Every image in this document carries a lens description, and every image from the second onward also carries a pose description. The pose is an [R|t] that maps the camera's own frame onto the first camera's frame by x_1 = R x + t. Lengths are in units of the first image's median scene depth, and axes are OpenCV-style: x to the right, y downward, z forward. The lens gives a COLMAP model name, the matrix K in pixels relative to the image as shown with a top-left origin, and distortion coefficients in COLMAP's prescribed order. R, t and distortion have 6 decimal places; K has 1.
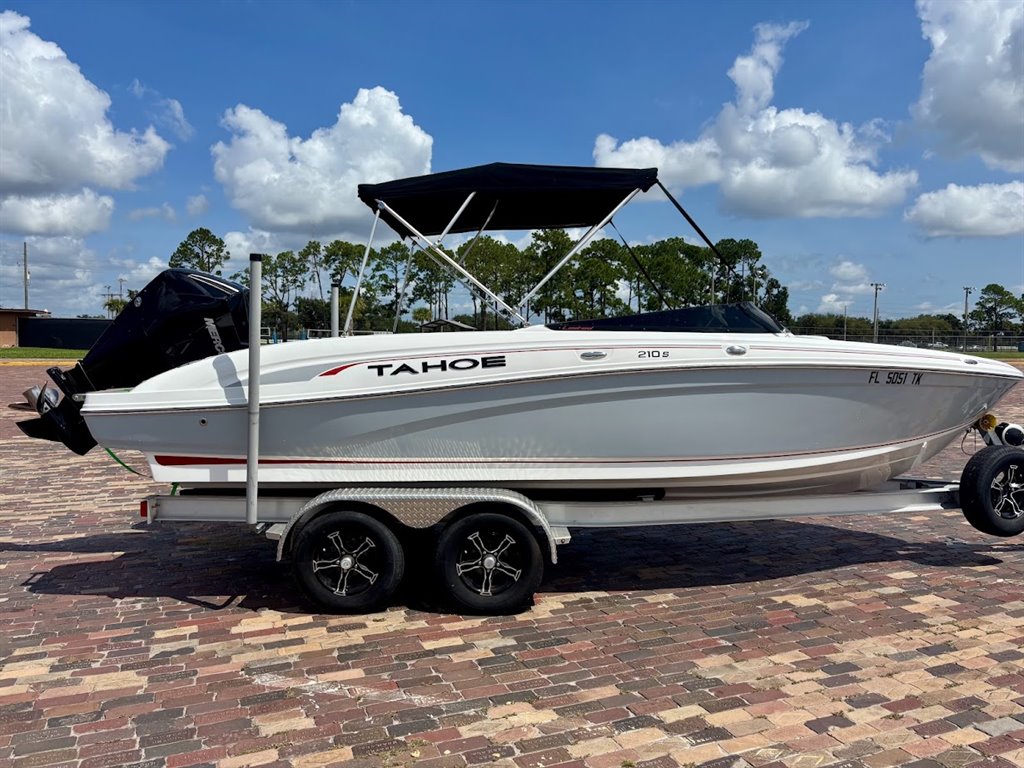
lens RADIAL K [[772.8, 0, 505.0], [0, 772.8, 384.3], [0, 0, 1]] dist [0.052687, -0.057720]
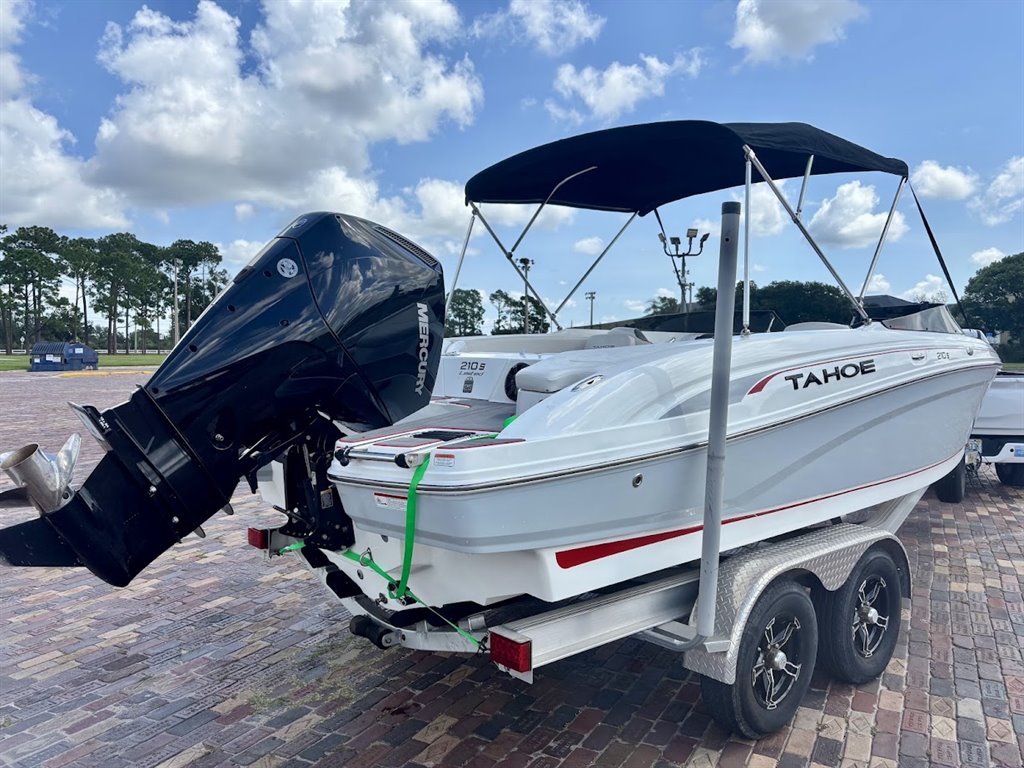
lens RADIAL K [[772.8, 0, 505.0], [0, 772.8, 384.3], [0, 0, 1]] dist [0.052687, -0.057720]
pose [[0.769206, -0.034256, 0.638081, -0.792563], [0.039085, 0.999215, 0.006527, -0.029884], [-0.637804, 0.019919, 0.769941, 0.584508]]
